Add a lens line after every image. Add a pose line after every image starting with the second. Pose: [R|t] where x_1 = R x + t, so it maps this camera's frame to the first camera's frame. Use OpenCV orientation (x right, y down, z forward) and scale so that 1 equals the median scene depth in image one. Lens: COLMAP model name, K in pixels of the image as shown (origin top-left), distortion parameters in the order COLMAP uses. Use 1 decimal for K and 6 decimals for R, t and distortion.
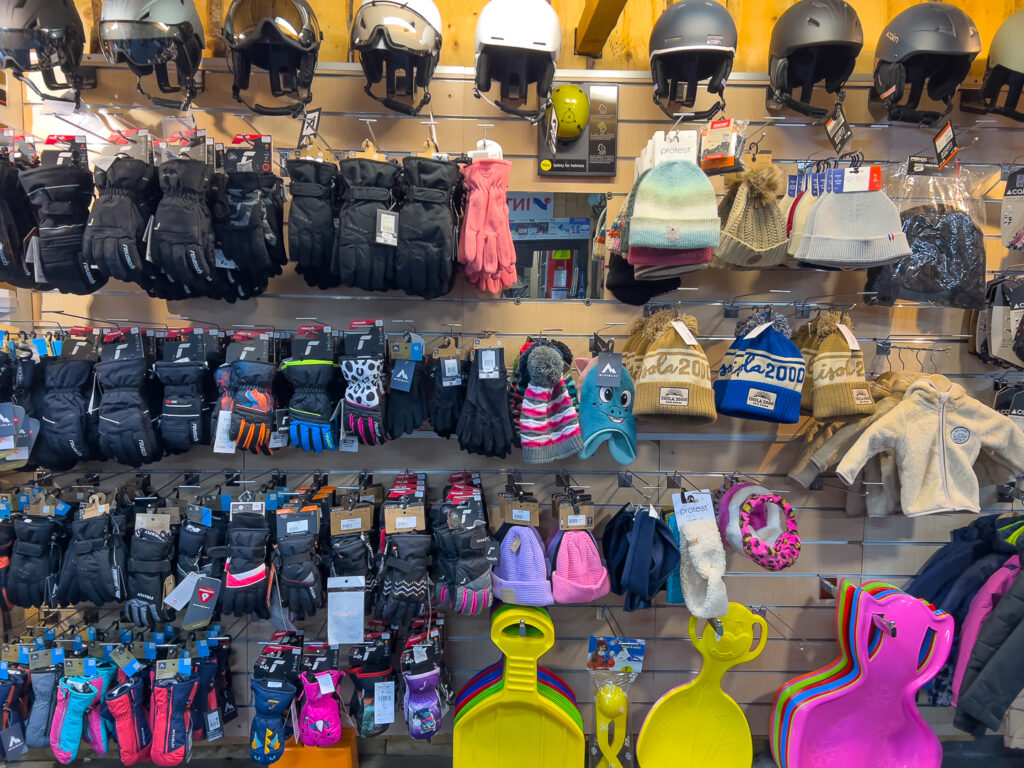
lens RADIAL K [[768.9, 0, 514.9], [0, 768.9, 385.4], [0, 0, 1]] dist [0.055425, -0.063778]
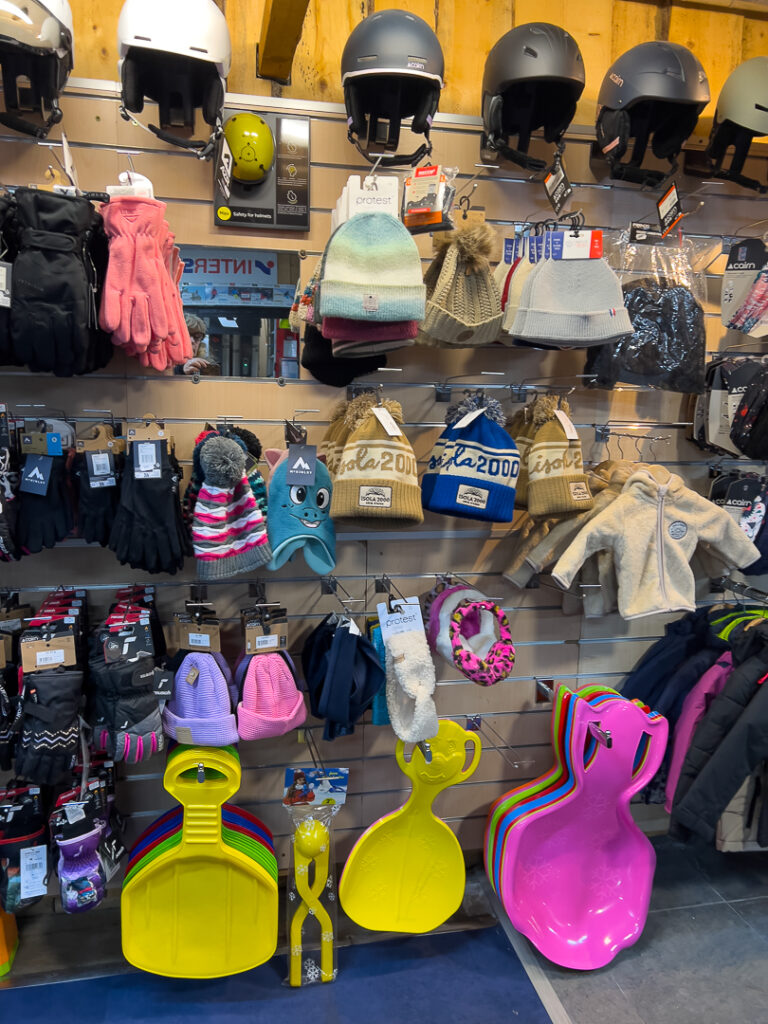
lens RADIAL K [[768.9, 0, 386.0], [0, 768.9, 525.2], [0, 0, 1]] dist [0.055425, -0.063778]
pose [[0.984976, -0.025325, 0.170825, 0.067234], [0.011235, 0.996490, 0.082954, -0.022977], [-0.172326, -0.079789, 0.981803, 0.145488]]
